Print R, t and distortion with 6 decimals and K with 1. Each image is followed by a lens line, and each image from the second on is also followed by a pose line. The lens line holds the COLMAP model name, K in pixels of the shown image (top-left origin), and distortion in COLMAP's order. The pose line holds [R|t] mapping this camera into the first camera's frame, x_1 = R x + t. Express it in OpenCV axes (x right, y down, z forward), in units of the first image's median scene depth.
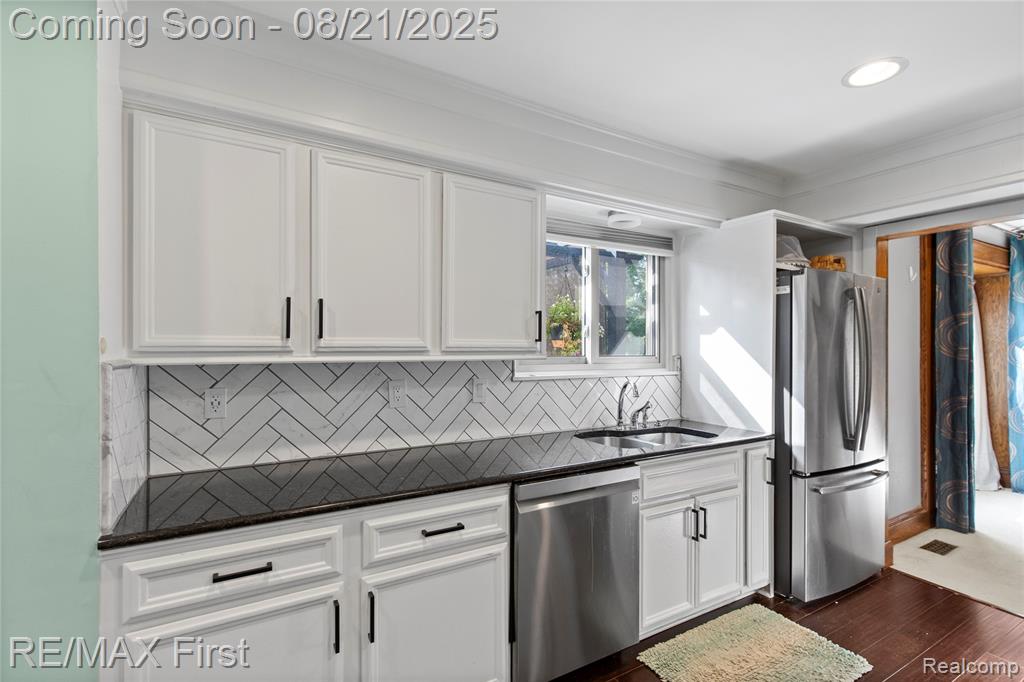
lens RADIAL K [[462.0, 0, 509.5], [0, 462.0, 341.0], [0, 0, 1]] dist [0.009178, -0.002114]
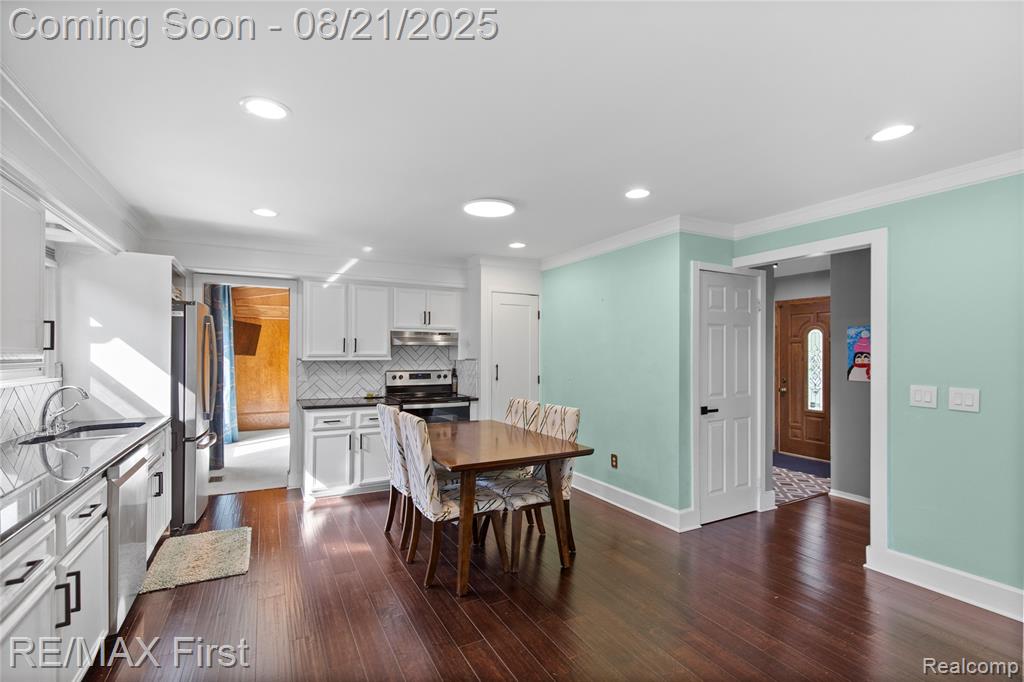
lens RADIAL K [[462.0, 0, 511.7], [0, 462.0, 348.1], [0, 0, 1]] dist [0.009178, -0.002114]
pose [[0.012521, 0.006866, 0.999898, -0.832245], [-0.010165, 0.999926, -0.006739, -0.005616], [-0.999870, -0.010079, 0.012590, -0.046937]]
